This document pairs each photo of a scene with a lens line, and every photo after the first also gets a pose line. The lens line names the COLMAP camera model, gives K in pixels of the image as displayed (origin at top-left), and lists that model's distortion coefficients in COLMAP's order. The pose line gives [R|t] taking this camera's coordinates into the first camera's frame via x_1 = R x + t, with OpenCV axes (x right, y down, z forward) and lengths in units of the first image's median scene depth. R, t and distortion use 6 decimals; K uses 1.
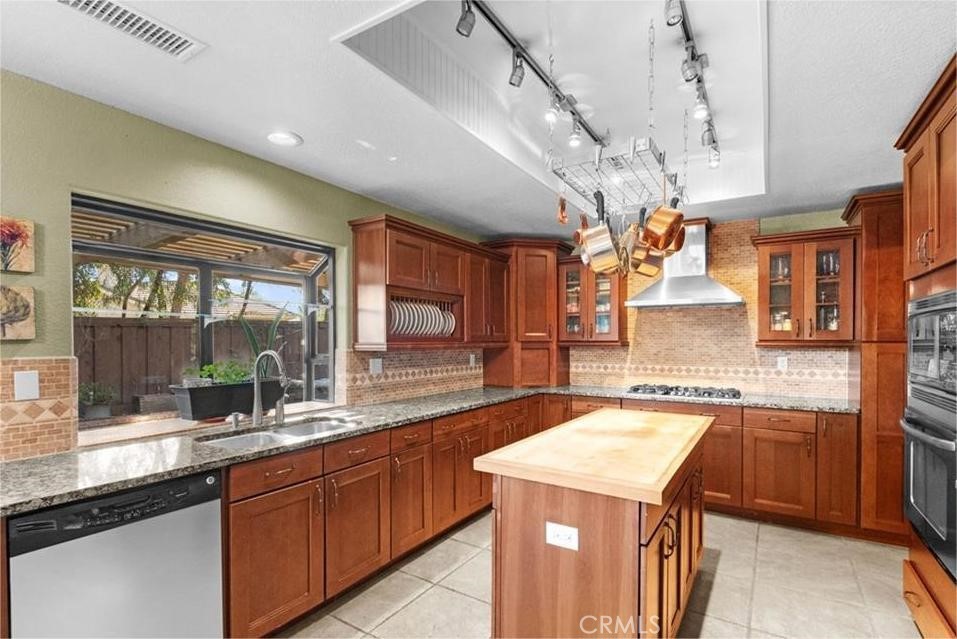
lens RADIAL K [[458.4, 0, 491.0], [0, 458.4, 338.4], [0, 0, 1]] dist [0.015876, -0.000356]
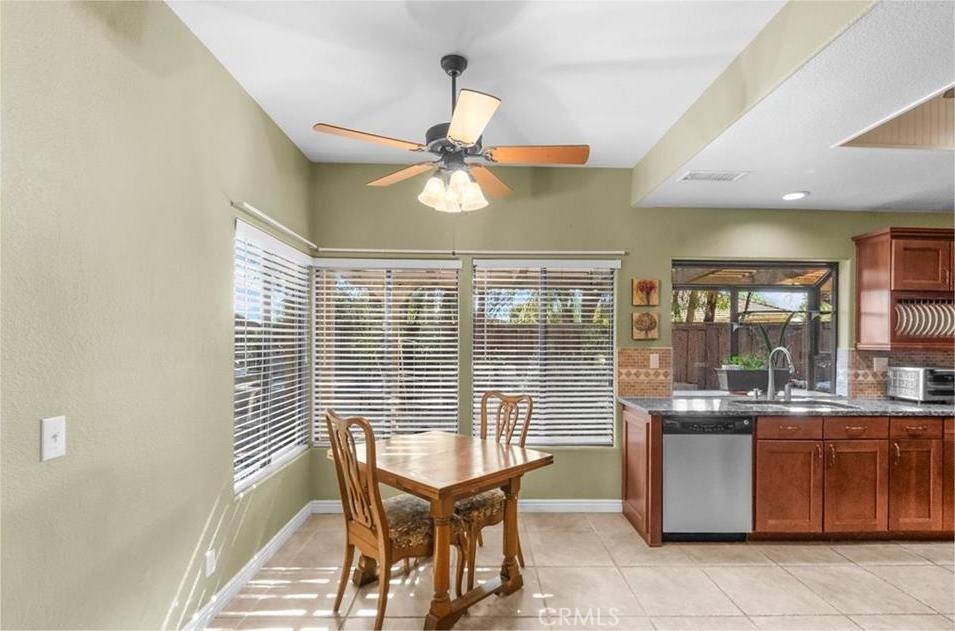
lens RADIAL K [[454.4, 0, 490.1], [0, 454.4, 344.9], [0, 0, 1]] dist [-0.018303, -0.000492]
pose [[0.543402, 0.014485, -0.839347, 0.150998], [-0.004135, 0.999885, 0.014578, 0.002562], [0.839462, -0.004451, 0.543400, -0.389381]]
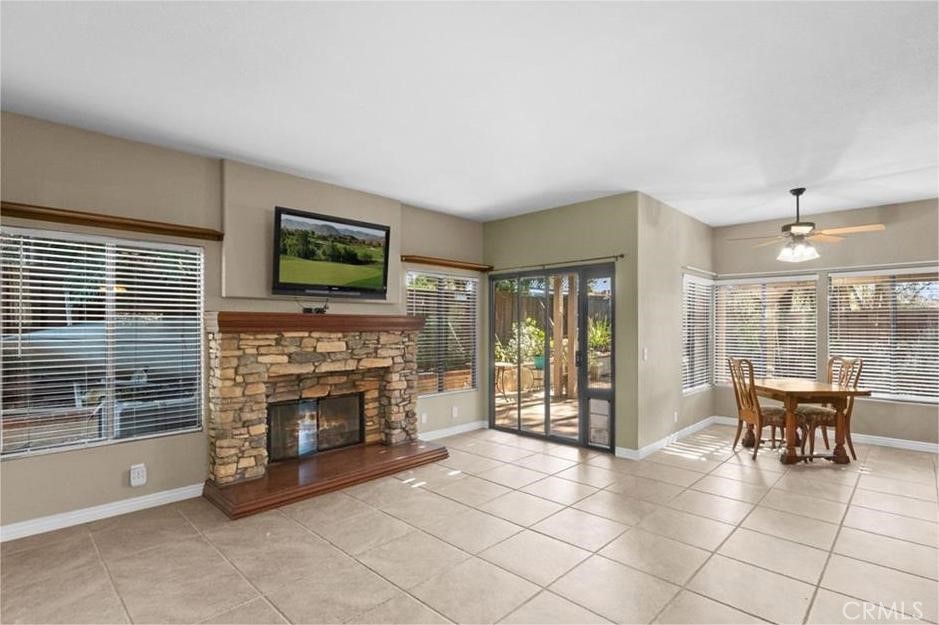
lens RADIAL K [[449.8, 0, 481.7], [0, 449.8, 331.1], [0, 0, 1]] dist [0.015876, -0.000356]
pose [[-0.215451, 0.003791, -0.976507, 1.175190], [0.001303, 0.999993, 0.003595, 0.019385], [0.976514, -0.000498, -0.215455, -0.732601]]
